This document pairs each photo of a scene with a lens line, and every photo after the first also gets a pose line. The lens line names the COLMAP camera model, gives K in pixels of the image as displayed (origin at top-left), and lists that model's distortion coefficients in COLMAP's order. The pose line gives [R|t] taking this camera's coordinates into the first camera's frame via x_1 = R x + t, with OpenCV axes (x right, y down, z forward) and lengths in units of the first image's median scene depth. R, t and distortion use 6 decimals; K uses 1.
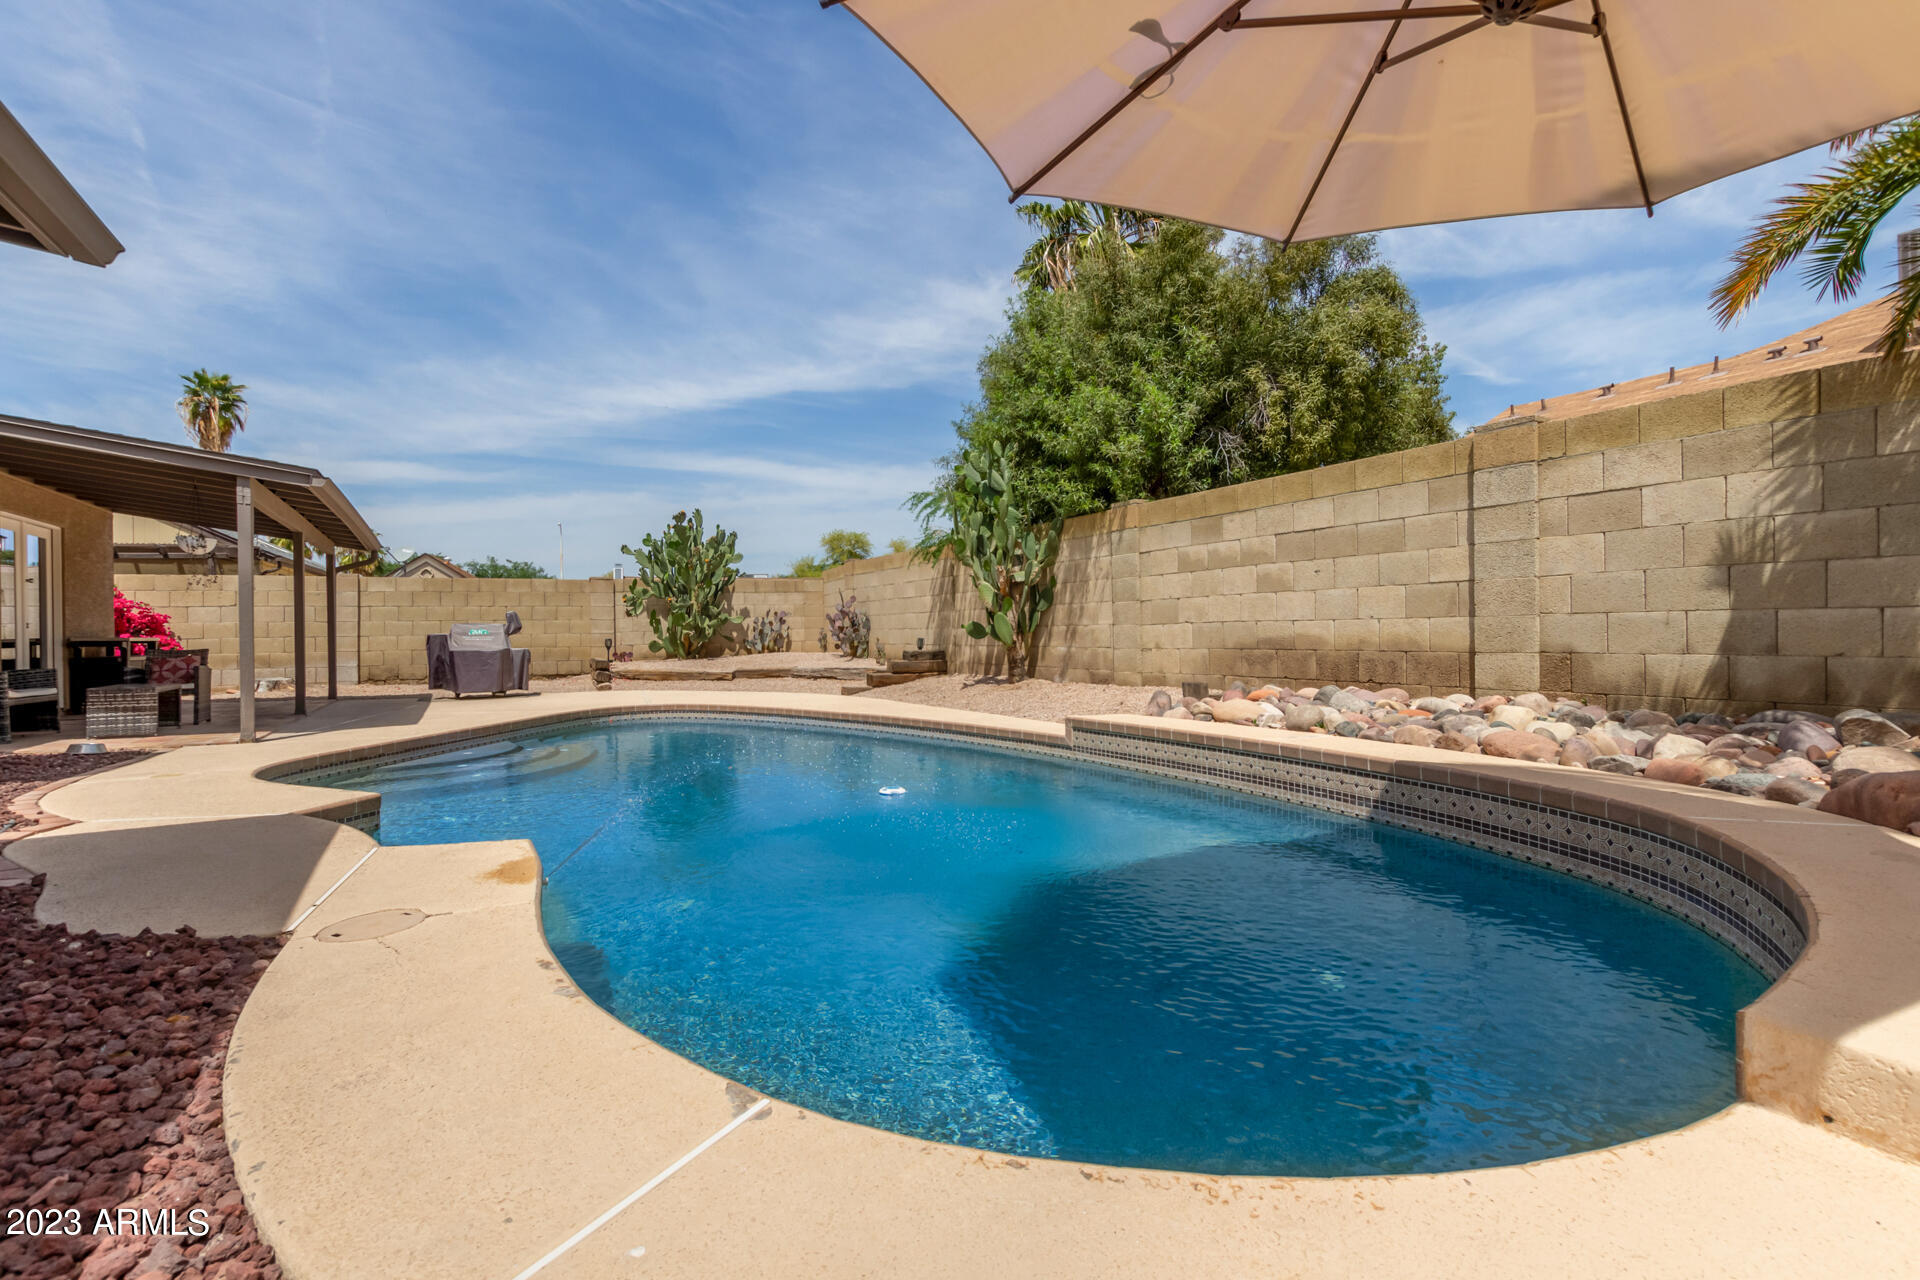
lens RADIAL K [[893.2, 0, 965.0], [0, 893.2, 636.0], [0, 0, 1]] dist [0.004771, 0.000069]
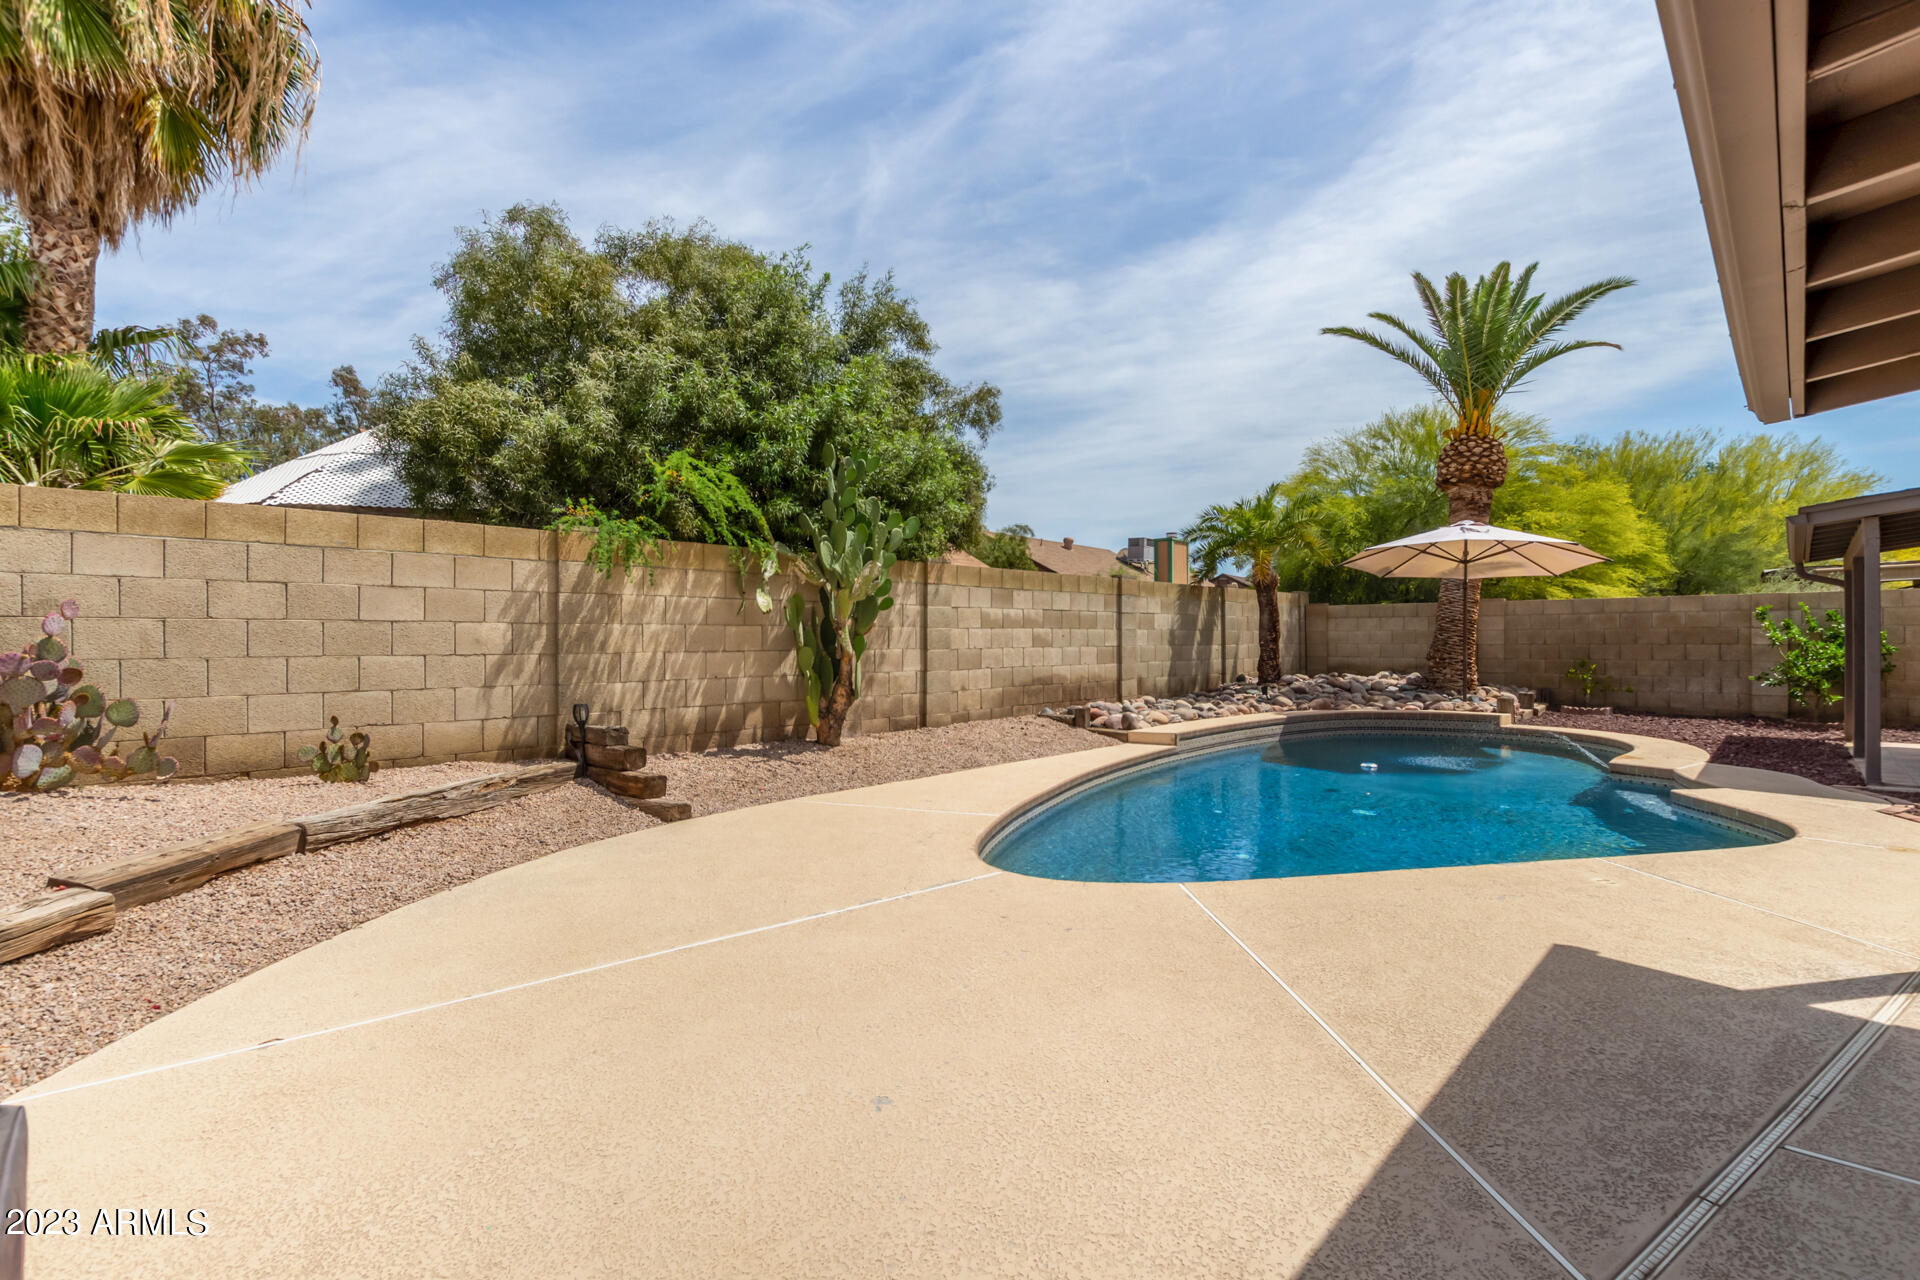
lens RADIAL K [[893.2, 0, 960.9], [0, 893.2, 639.5], [0, 0, 1]] dist [0.004771, 0.000069]
pose [[-0.319512, 0.003065, 0.947577, -0.873996], [0.002858, 0.999993, -0.002271, -0.048629], [-0.947578, 0.001982, -0.319519, 1.338970]]
